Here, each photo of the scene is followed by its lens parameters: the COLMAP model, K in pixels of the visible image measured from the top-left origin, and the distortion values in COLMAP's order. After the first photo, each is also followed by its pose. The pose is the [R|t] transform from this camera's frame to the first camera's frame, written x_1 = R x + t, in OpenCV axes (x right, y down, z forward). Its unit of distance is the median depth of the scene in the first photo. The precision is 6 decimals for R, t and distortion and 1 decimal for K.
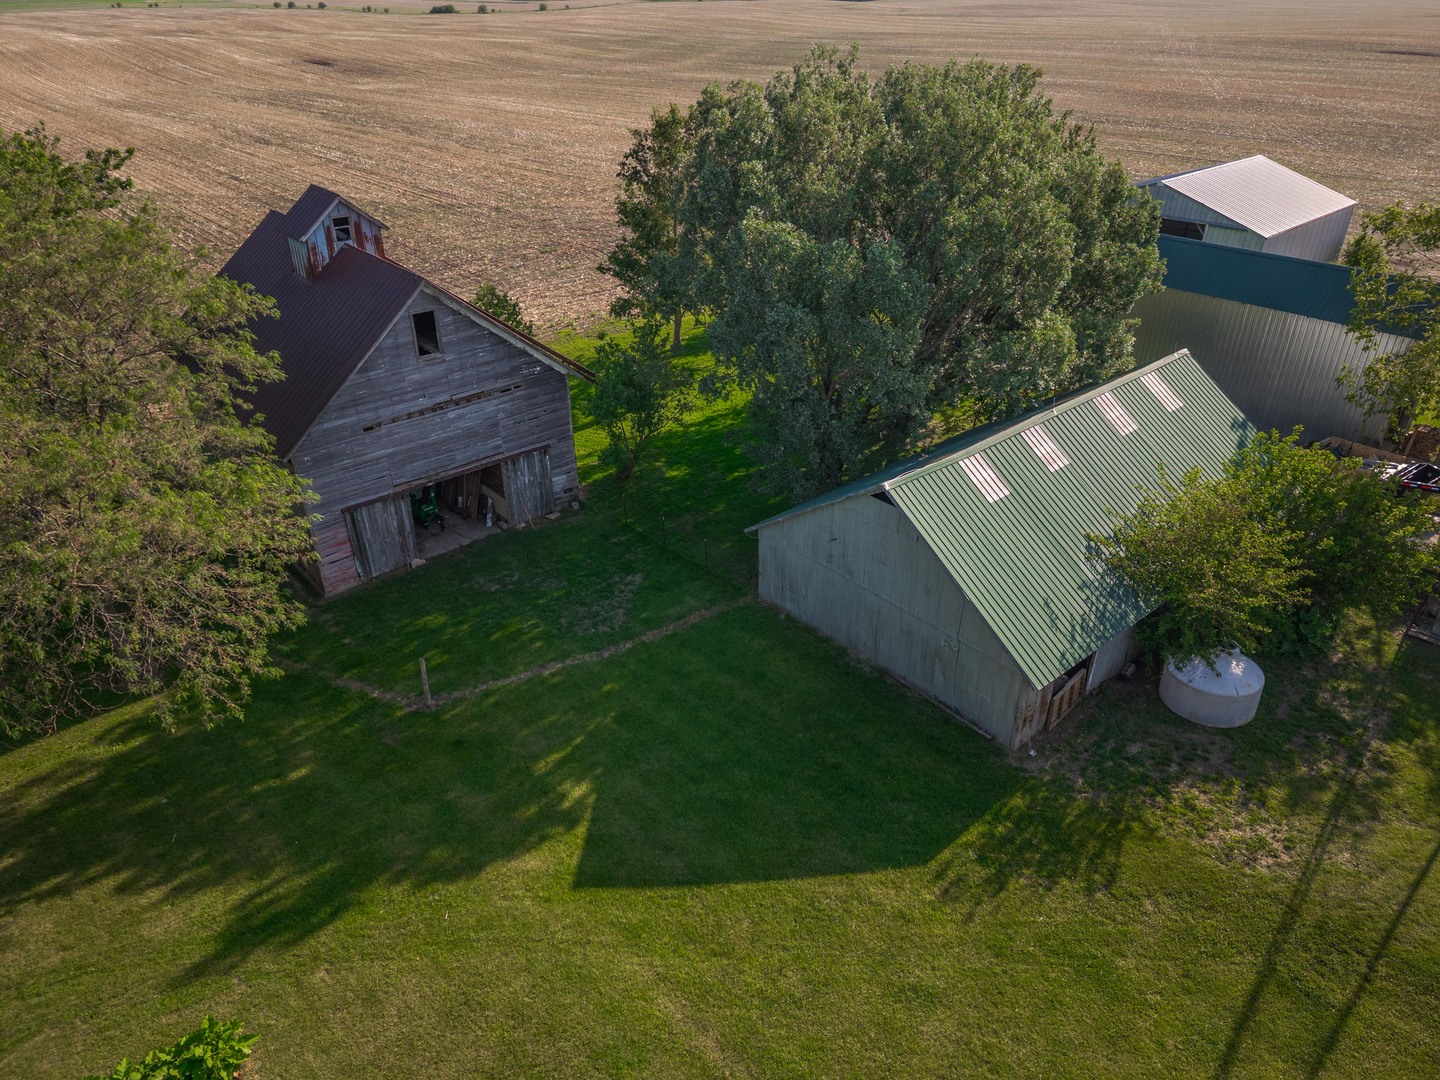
lens RADIAL K [[955.8, 0, 726.6], [0, 955.8, 543.0], [0, 0, 1]] dist [0.025922, -0.024620]
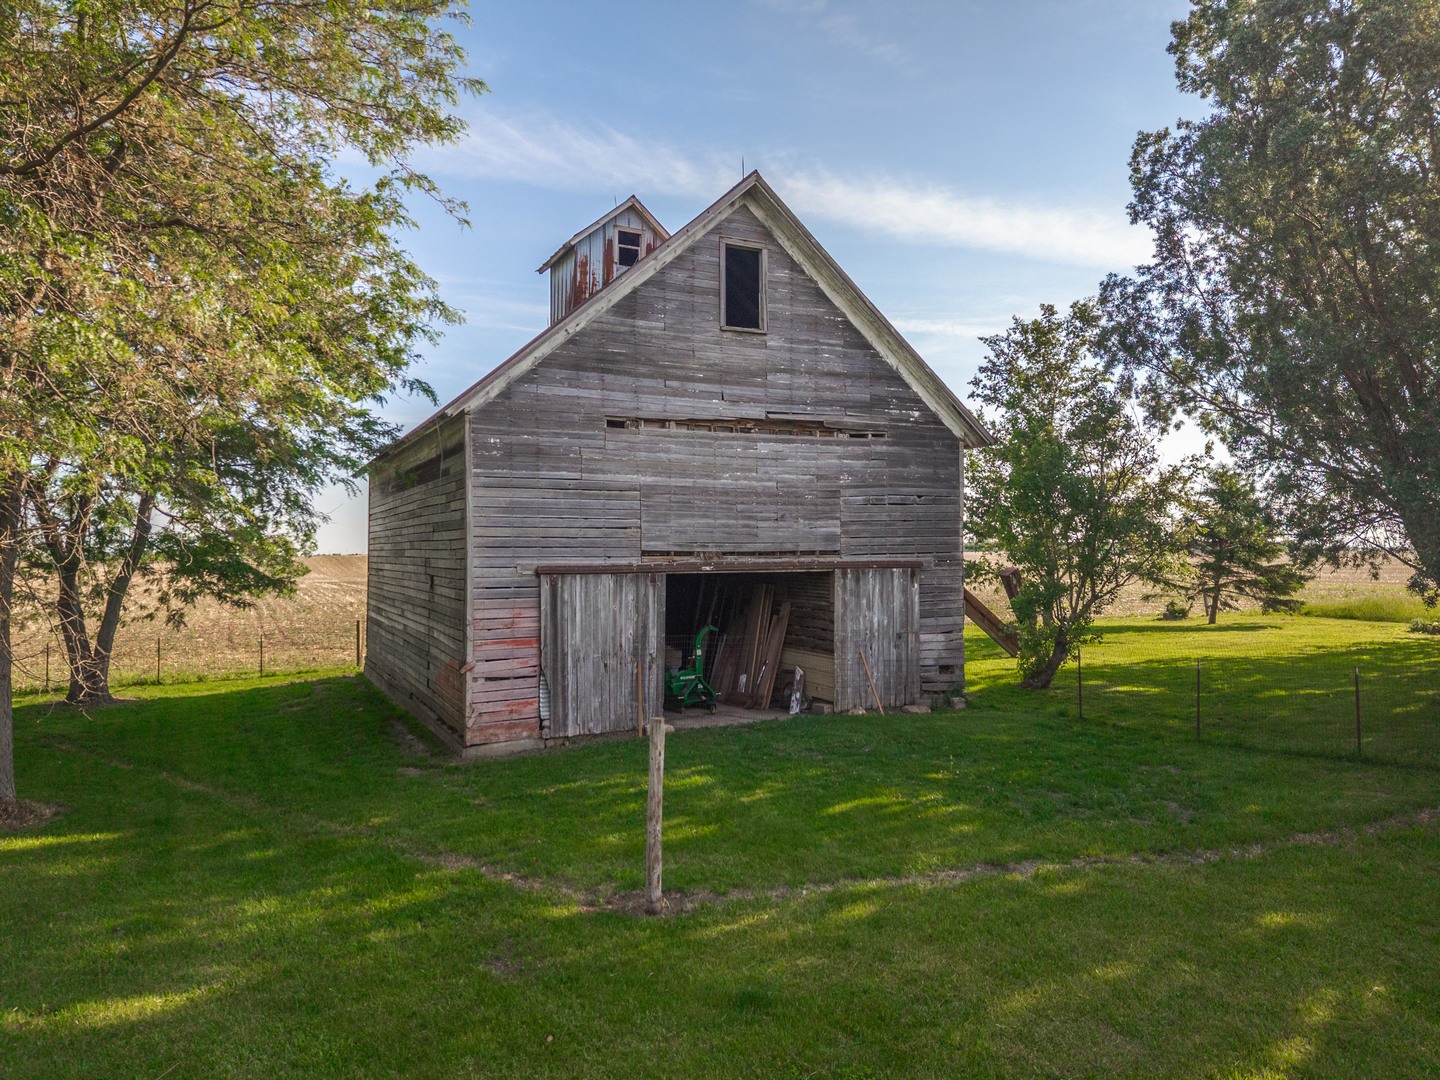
lens RADIAL K [[955.8, 0, 724.0], [0, 955.8, 544.7], [0, 0, 1]] dist [0.025922, -0.024620]
pose [[0.969631, -0.001569, -0.244567, -0.176533], [-0.121135, 0.865626, -0.485816, 0.177396], [0.212466, 0.500688, 0.839148, 0.570368]]
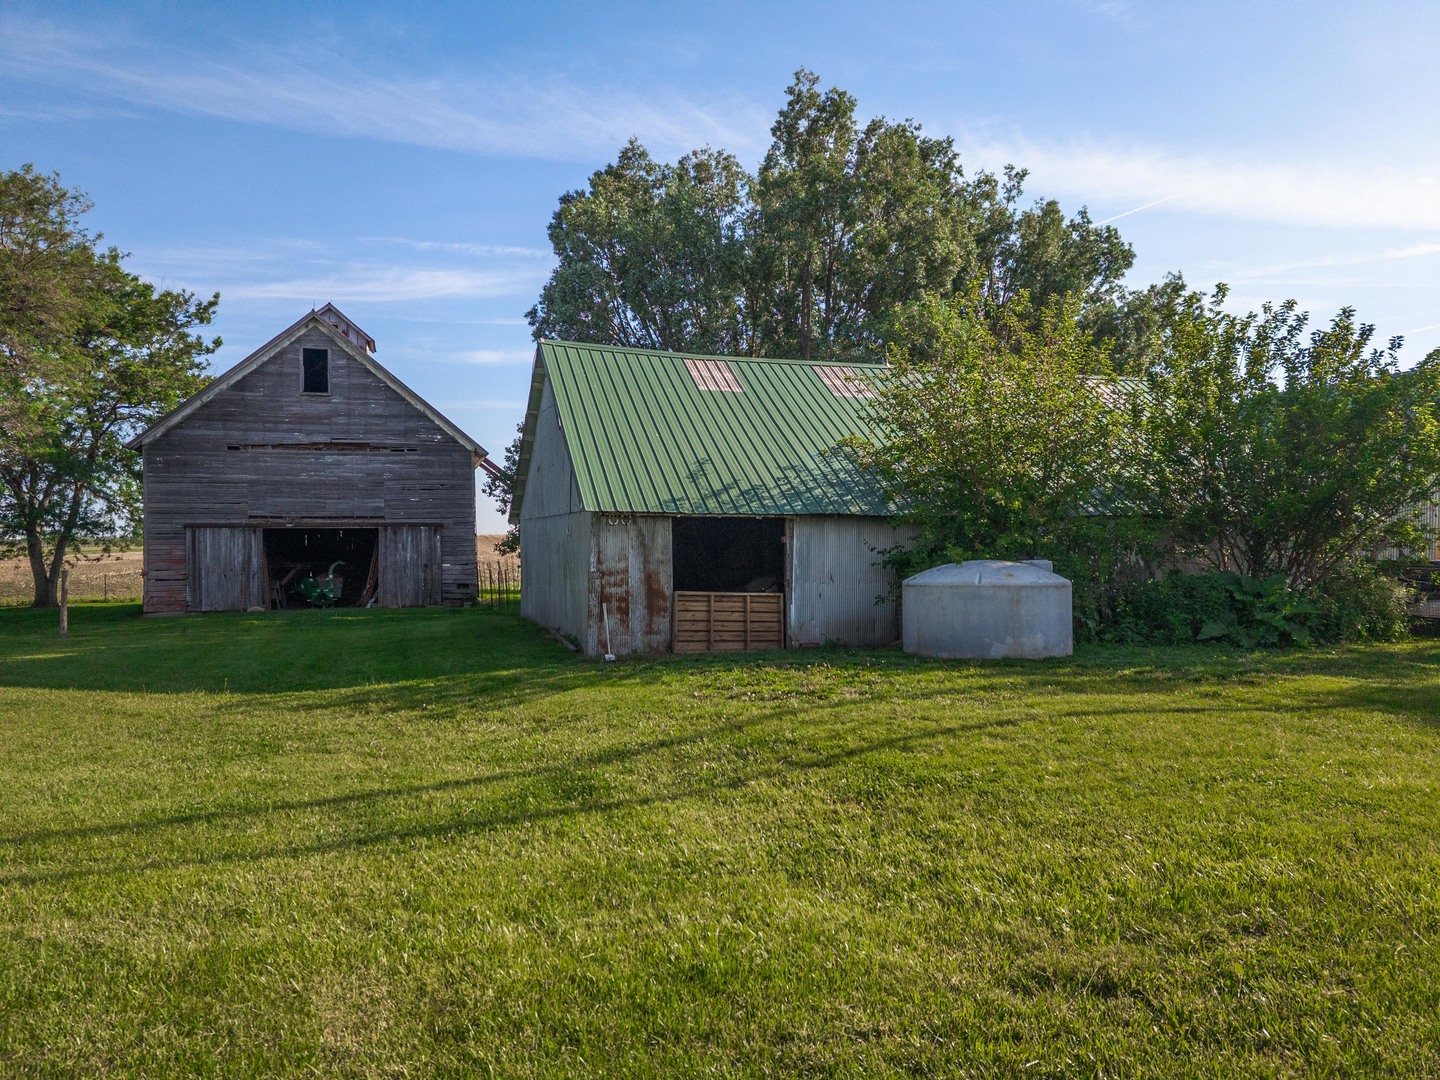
lens RADIAL K [[955.8, 0, 709.0], [0, 955.8, 535.8], [0, 0, 1]] dist [0.025922, -0.024620]
pose [[0.926180, 0.000031, -0.377082, 0.437359], [-0.186339, 0.869408, -0.457610, 0.307748], [0.327824, 0.494094, 0.805234, 0.380191]]
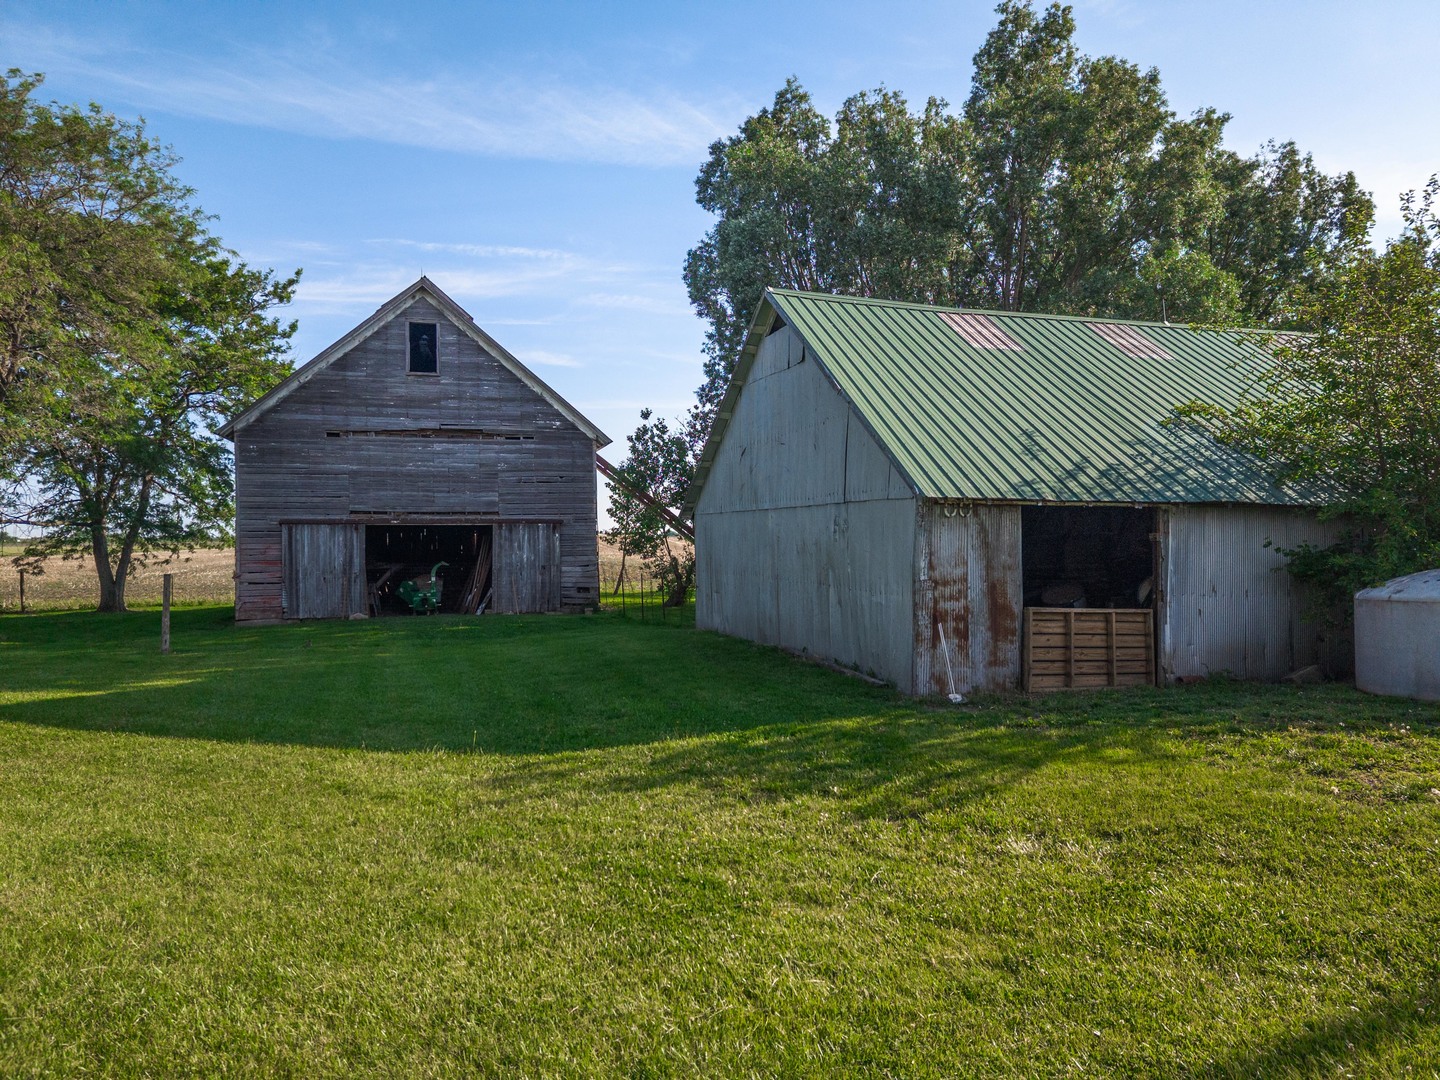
lens RADIAL K [[955.8, 0, 729.2], [0, 955.8, 537.3], [0, 0, 1]] dist [0.025922, -0.024620]
pose [[0.920488, 0.001677, -0.390768, 0.292791], [-0.194006, 0.870007, -0.453265, 0.277890], [0.339211, 0.493036, 0.801156, 0.435748]]
